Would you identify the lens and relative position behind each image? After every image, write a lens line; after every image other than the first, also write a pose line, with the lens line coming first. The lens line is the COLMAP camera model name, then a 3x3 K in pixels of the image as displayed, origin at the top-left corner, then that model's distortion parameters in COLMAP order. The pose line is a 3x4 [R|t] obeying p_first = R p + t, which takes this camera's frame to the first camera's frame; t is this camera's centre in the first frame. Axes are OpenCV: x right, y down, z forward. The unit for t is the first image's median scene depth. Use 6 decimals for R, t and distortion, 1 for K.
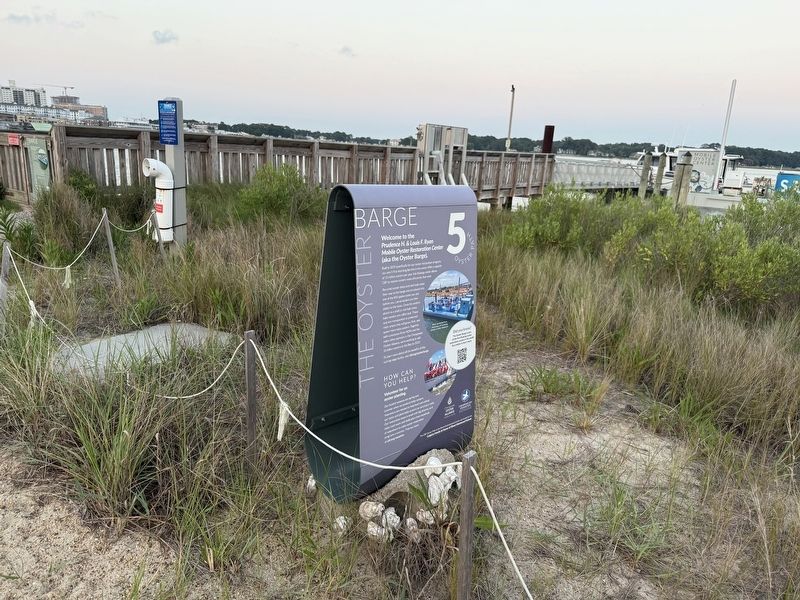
lens RADIAL K [[563.3, 0, 401.6], [0, 563.3, 300.3], [0, 0, 1]] dist [0.023642, -0.039201]
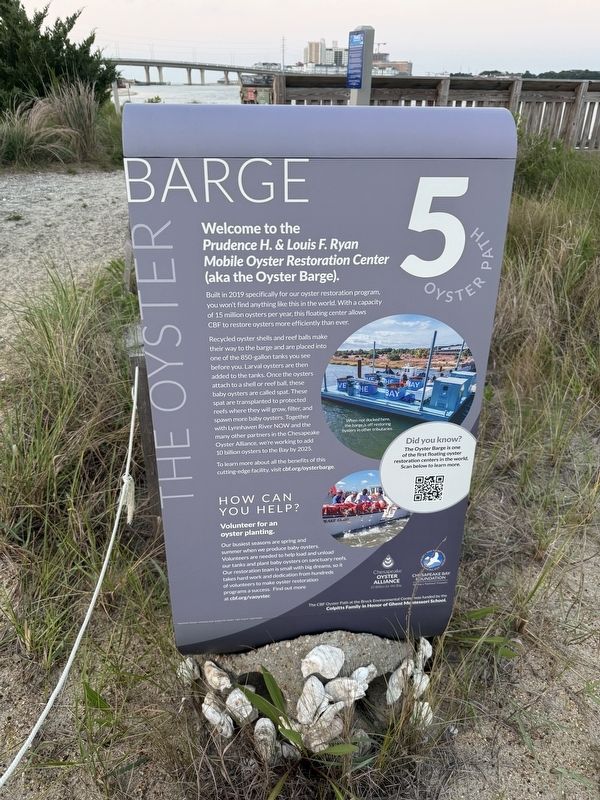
lens RADIAL K [[563.3, 0, 300.0], [0, 563.3, 405.6], [0, 0, 1]] dist [0.023642, -0.039201]
pose [[0.805628, 0.246751, -0.538589, 0.278399], [-0.118785, 0.957949, 0.261198, -0.090675], [0.580391, -0.146452, 0.801060, 0.583619]]
